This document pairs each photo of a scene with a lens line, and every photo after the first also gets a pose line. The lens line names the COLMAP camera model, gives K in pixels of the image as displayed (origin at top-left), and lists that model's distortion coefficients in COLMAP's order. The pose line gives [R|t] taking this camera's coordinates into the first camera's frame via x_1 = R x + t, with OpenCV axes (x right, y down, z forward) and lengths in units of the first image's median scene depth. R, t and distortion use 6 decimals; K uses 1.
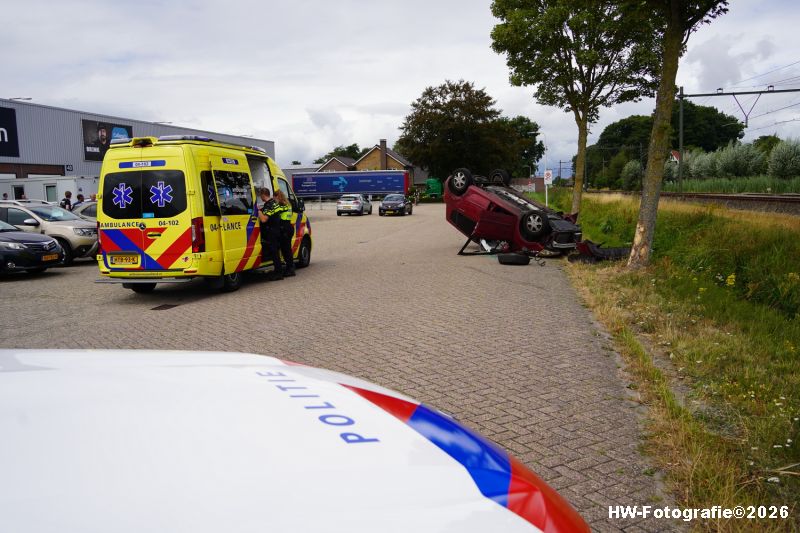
lens RADIAL K [[657.6, 0, 401.3], [0, 657.6, 263.9], [0, 0, 1]] dist [-0.053262, 0.054454]
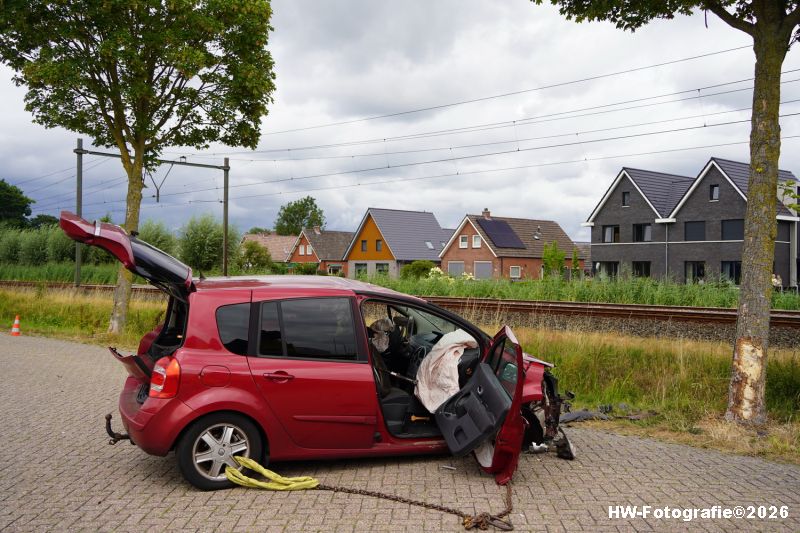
lens RADIAL K [[802.5, 0, 402.3], [0, 802.5, 260.4], [0, 0, 1]] dist [0.061490, 0.000000]
pose [[0.579193, 0.051422, 0.813567, -0.120808], [0.058819, 0.992771, -0.104623, -0.022368], [-0.813066, 0.108451, 0.571981, 0.236820]]
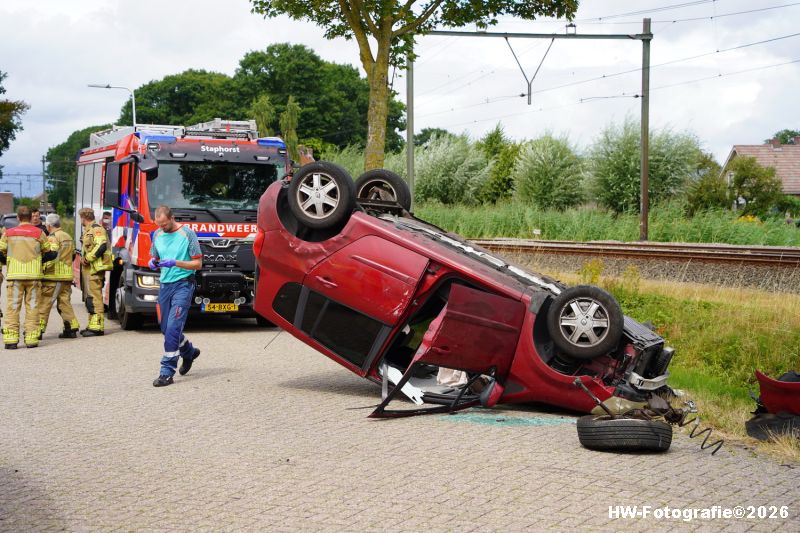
lens RADIAL K [[1425.5, 0, 394.8], [0, 1425.5, 255.4], [0, 0, 1]] dist [0.452461, 0.000000]
pose [[0.877266, 0.012692, 0.479837, -0.095160], [0.030670, 0.996125, -0.082422, -0.013465], [-0.479024, 0.087023, 0.873477, 0.132969]]
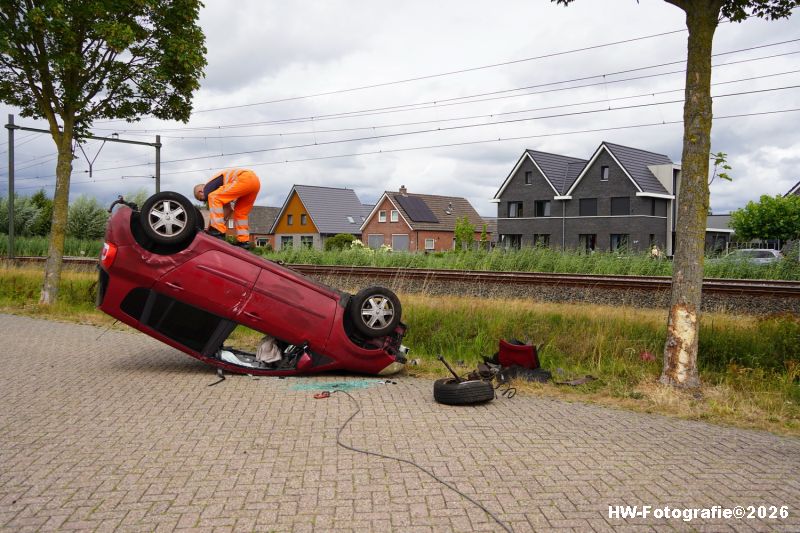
lens RADIAL K [[728.1, 0, 399.4], [0, 728.1, 258.0], [0, 0, 1]] dist [0.017525, 0.000000]
pose [[0.492094, 0.022775, 0.870244, -0.103666], [0.069588, 0.995430, -0.065400, -0.023888], [-0.867756, 0.092741, 0.488260, 0.255925]]
